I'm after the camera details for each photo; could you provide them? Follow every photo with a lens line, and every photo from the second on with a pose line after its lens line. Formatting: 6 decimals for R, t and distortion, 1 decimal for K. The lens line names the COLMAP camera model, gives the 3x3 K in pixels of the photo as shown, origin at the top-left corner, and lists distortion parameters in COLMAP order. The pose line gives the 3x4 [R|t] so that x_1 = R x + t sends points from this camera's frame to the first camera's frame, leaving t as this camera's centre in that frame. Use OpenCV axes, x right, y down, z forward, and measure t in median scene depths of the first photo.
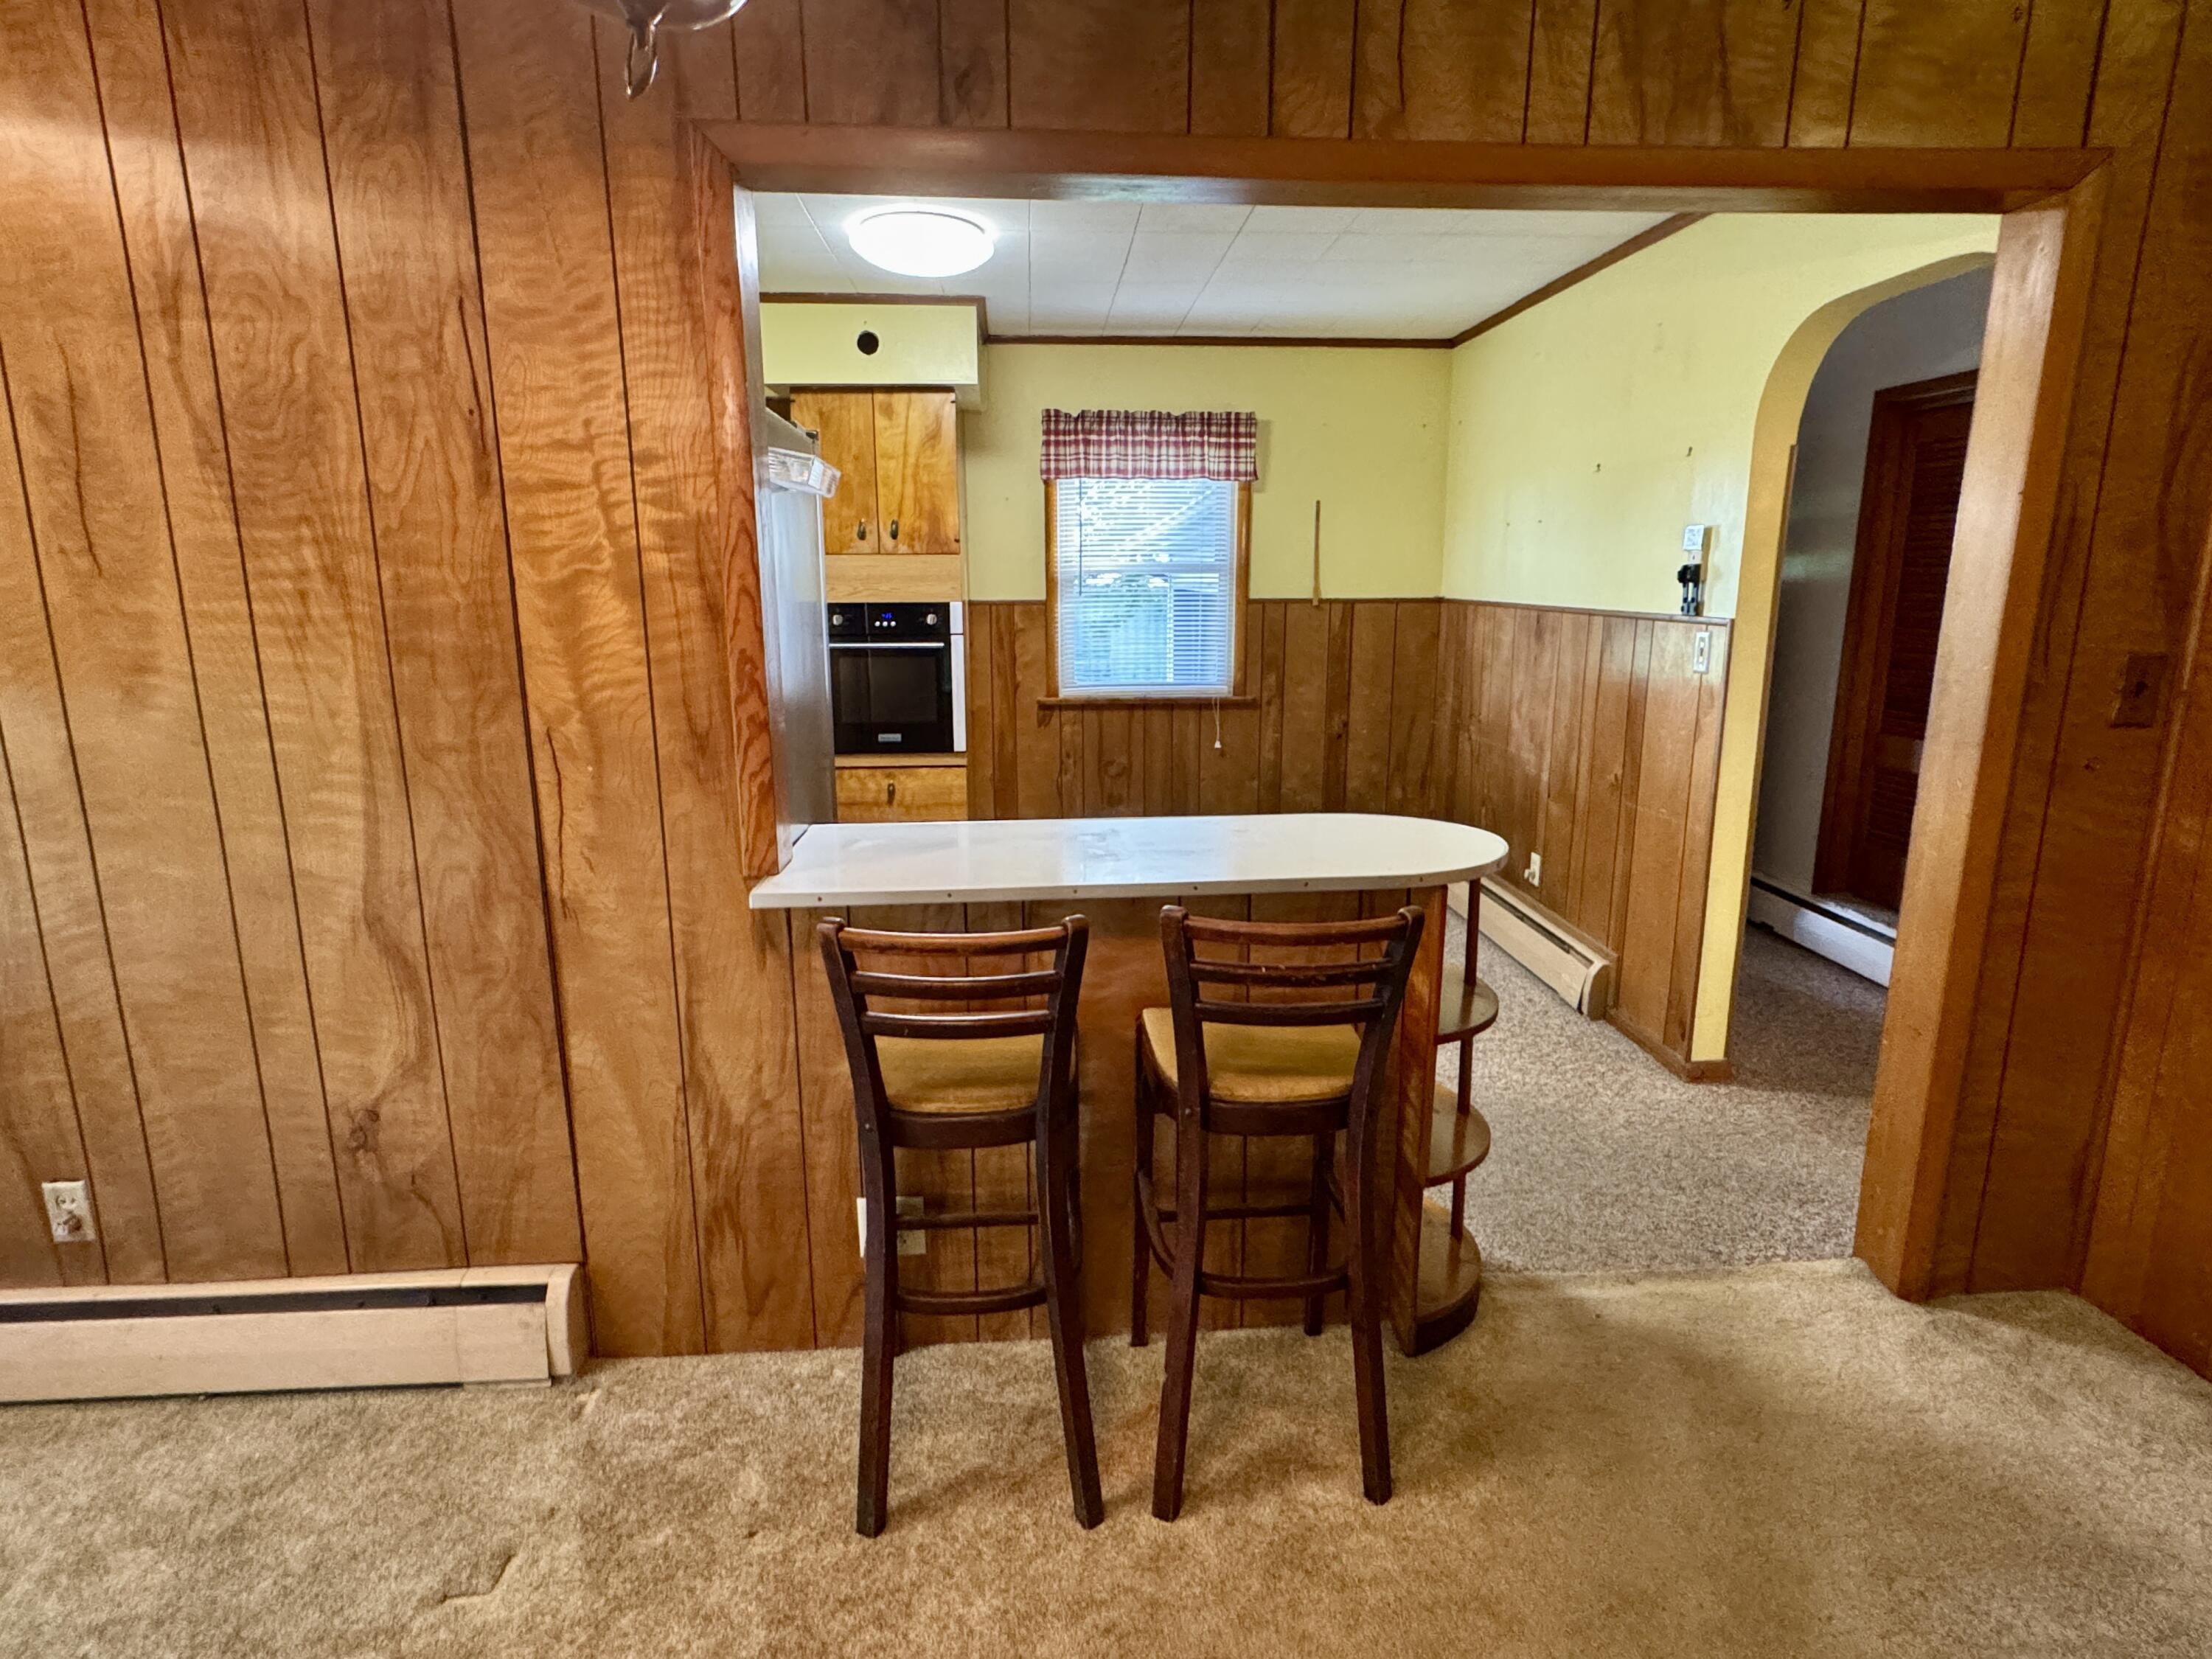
lens RADIAL K [[1157.5, 0, 1106.0], [0, 1157.5, 829.5], [0, 0, 1]] dist [0.000547, 0.000903]
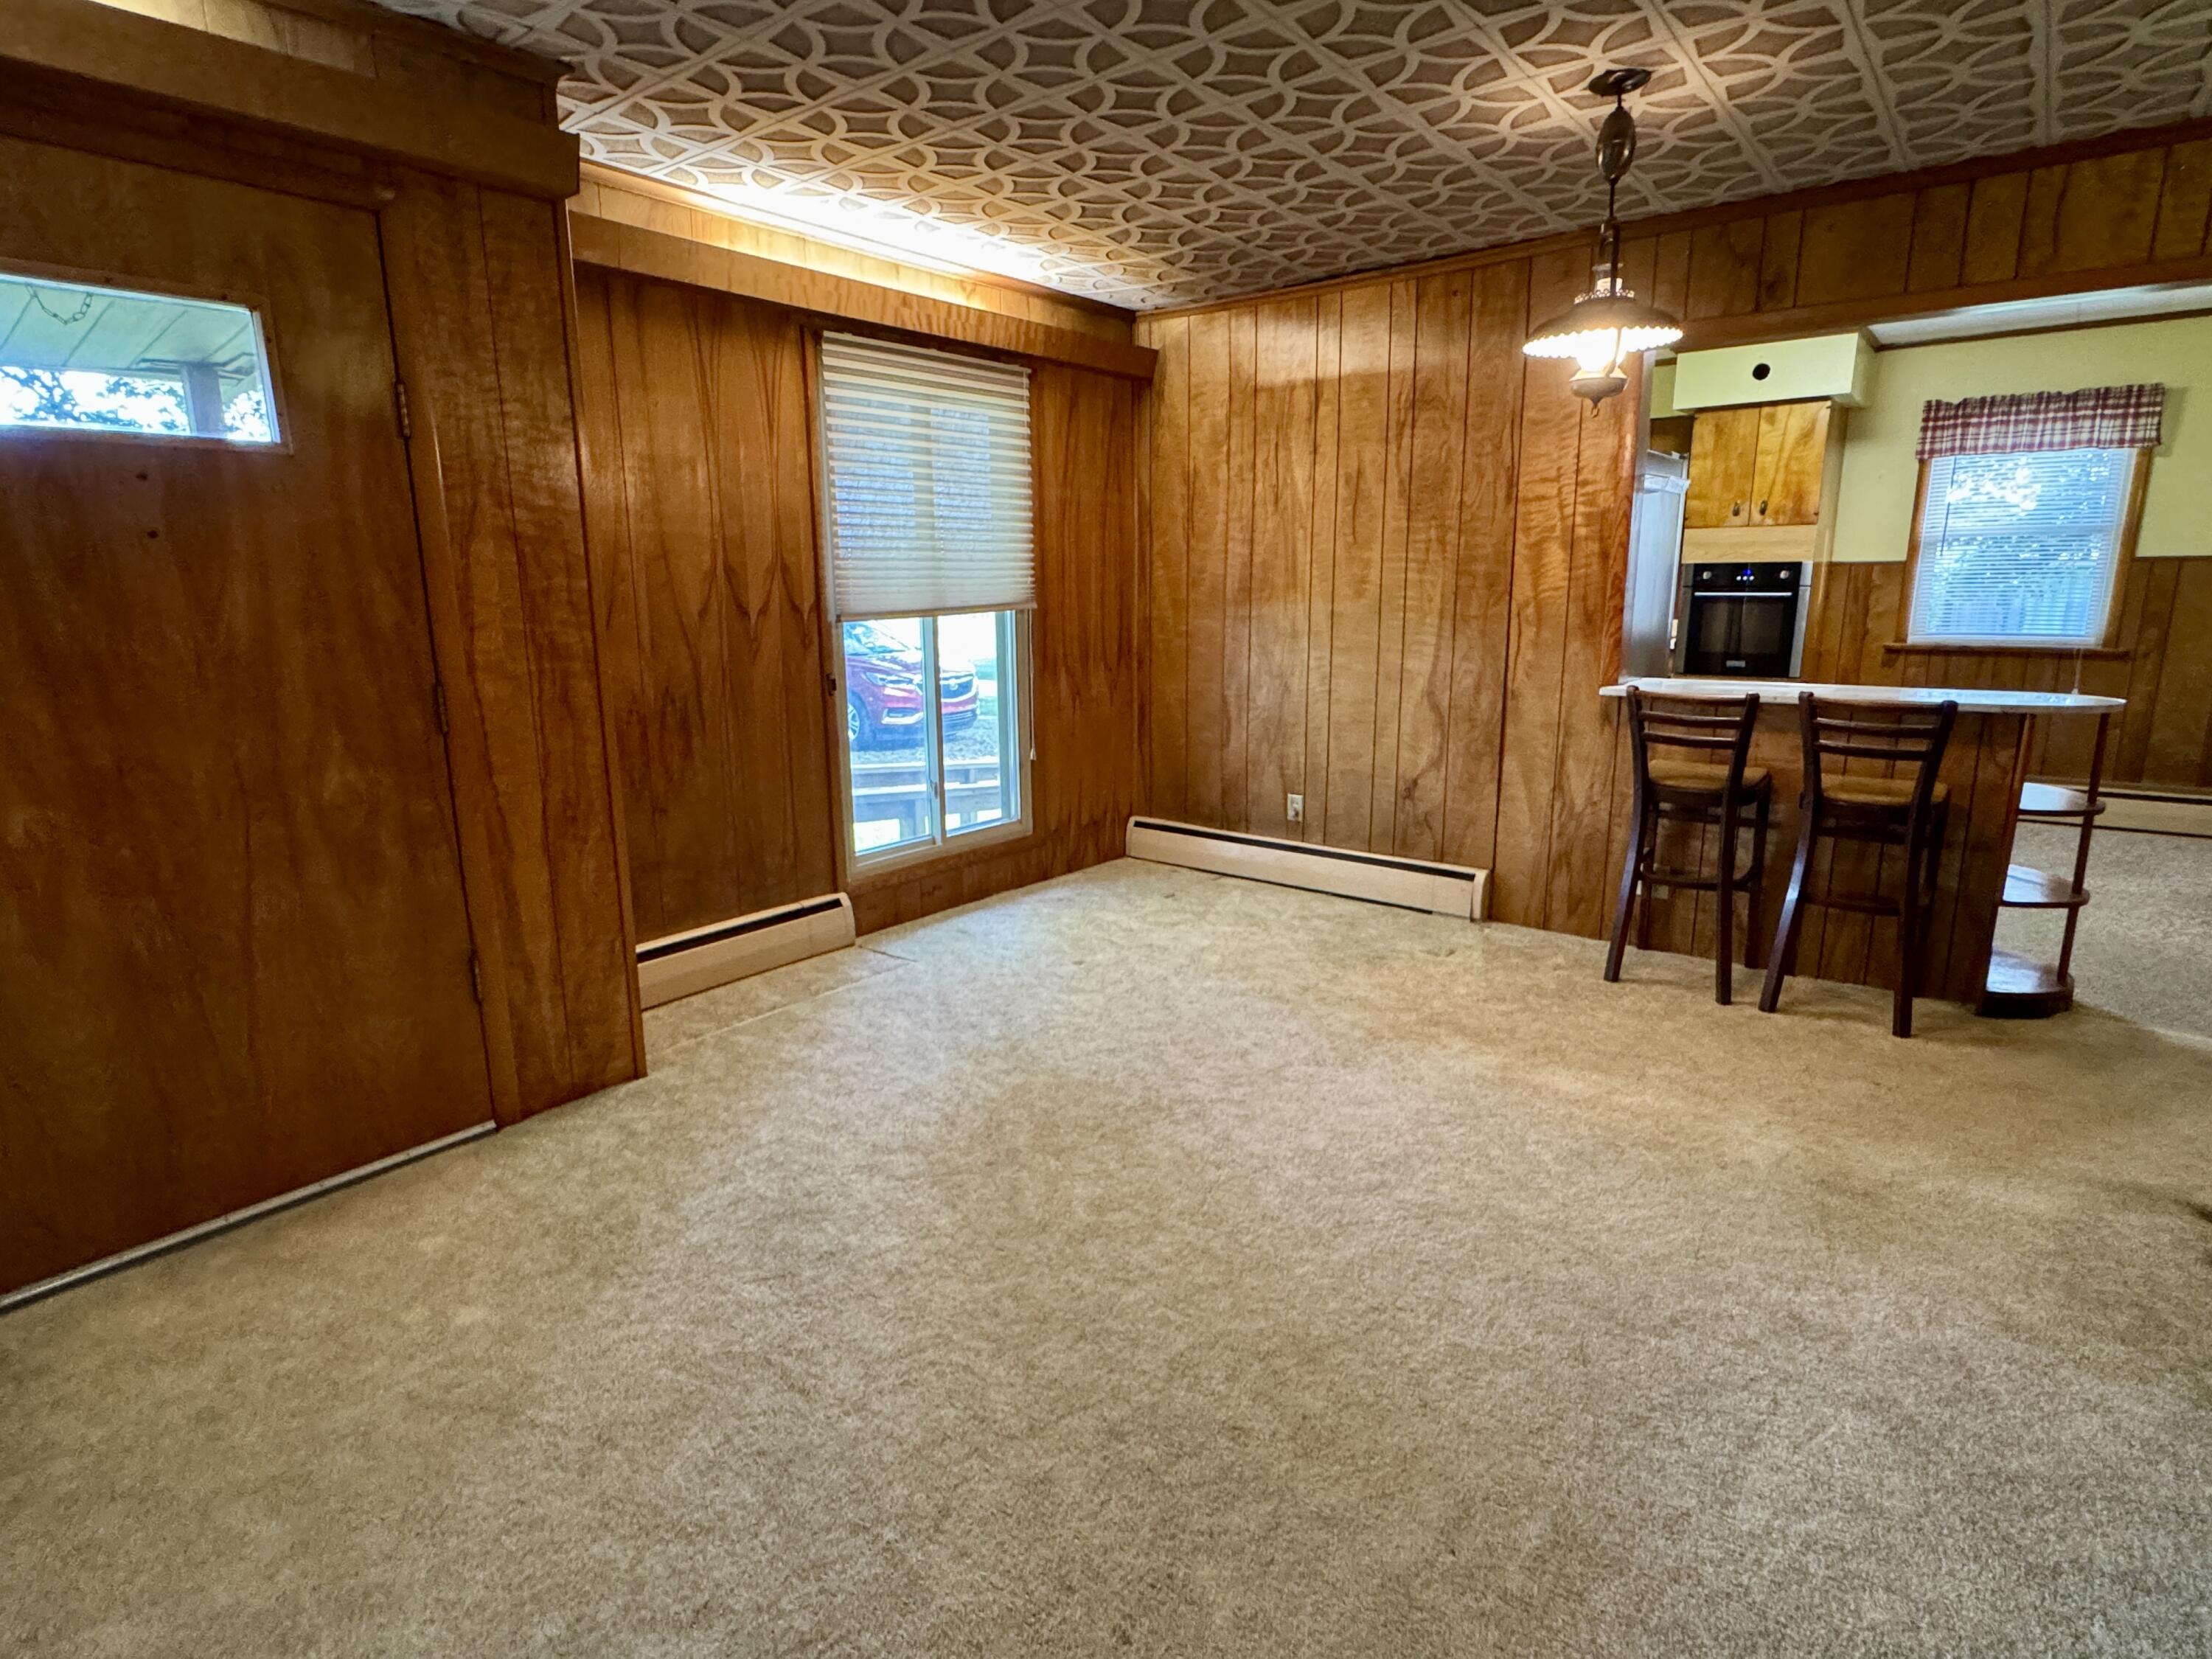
lens RADIAL K [[1157.5, 0, 1106.0], [0, 1157.5, 829.5], [0, 0, 1]] dist [0.000547, 0.000903]
pose [[0.737357, 0.140799, -0.660666, 0.400213], [-0.131178, 0.989263, 0.064423, 0.255276], [0.662644, 0.039162, 0.747910, -1.018235]]
